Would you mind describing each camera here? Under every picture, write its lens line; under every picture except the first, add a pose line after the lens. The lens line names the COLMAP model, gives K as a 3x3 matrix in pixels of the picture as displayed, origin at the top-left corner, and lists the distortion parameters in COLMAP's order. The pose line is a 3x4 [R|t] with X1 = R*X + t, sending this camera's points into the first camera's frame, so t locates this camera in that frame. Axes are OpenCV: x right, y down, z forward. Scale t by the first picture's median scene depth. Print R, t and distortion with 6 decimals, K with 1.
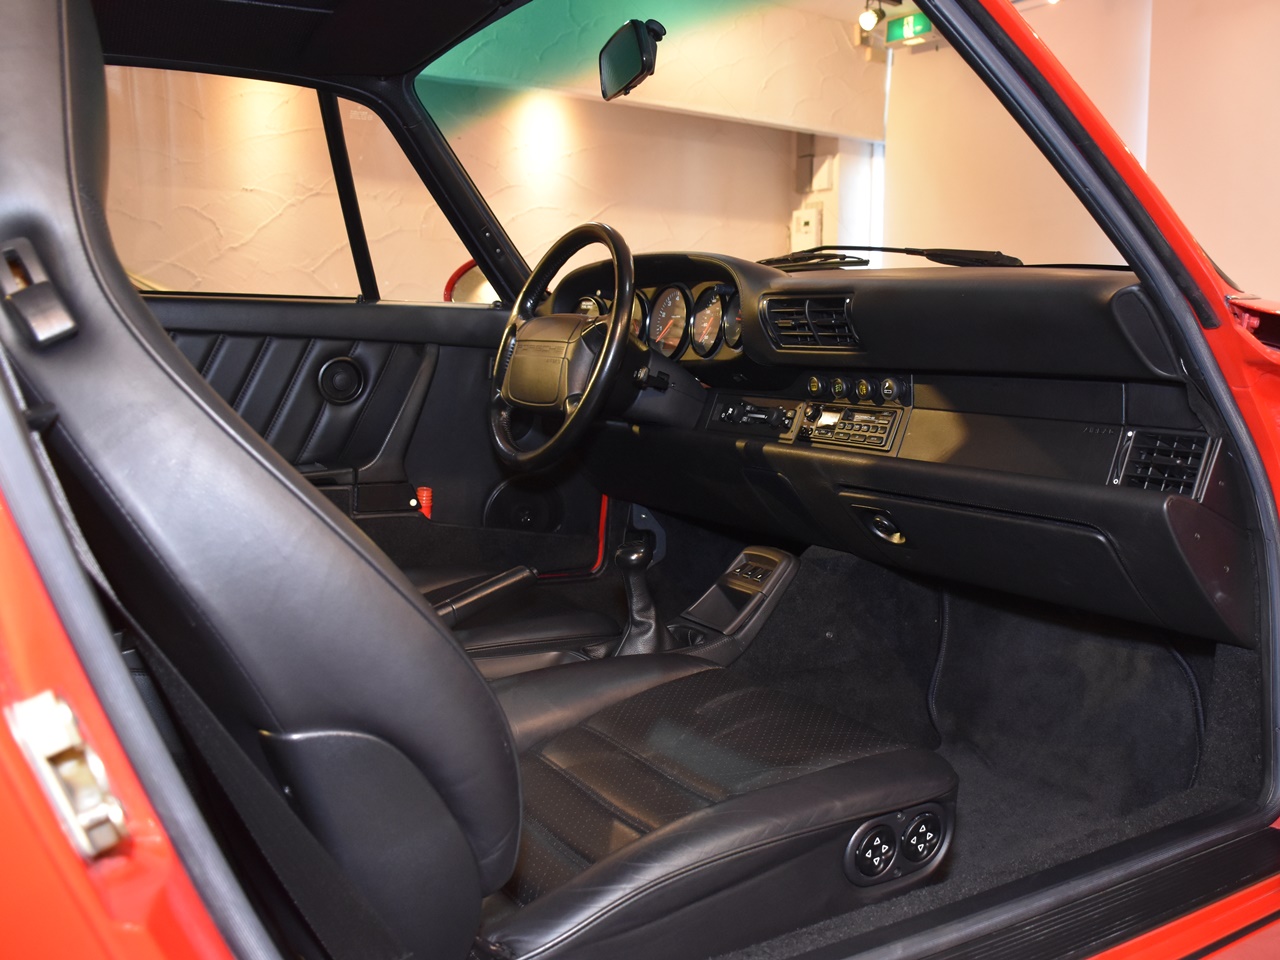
lens RADIAL K [[1249.3, 0, 640.0], [0, 1249.3, 480.0], [0, 0, 1]] dist [-0.116873, 0.026558]
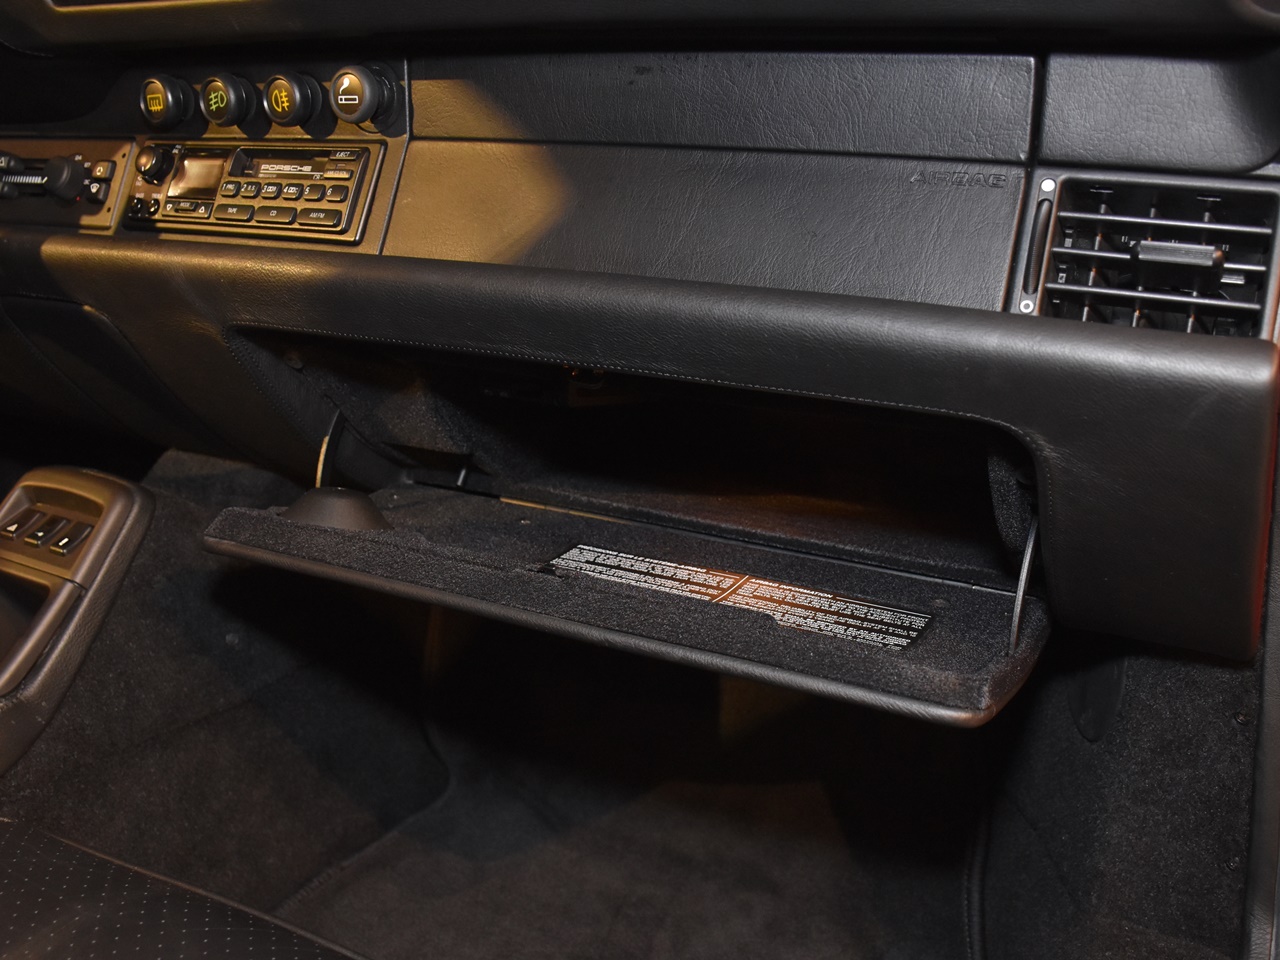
lens RADIAL K [[1212.7, 0, 658.1], [0, 1212.7, 483.0], [0, 0, 1]] dist [-0.143559, 0.079093]
pose [[0.847417, -0.113389, 0.518678, 0.062882], [0.028235, 0.985170, 0.169240, -0.008533], [-0.530176, -0.128772, 0.838052, 0.558650]]
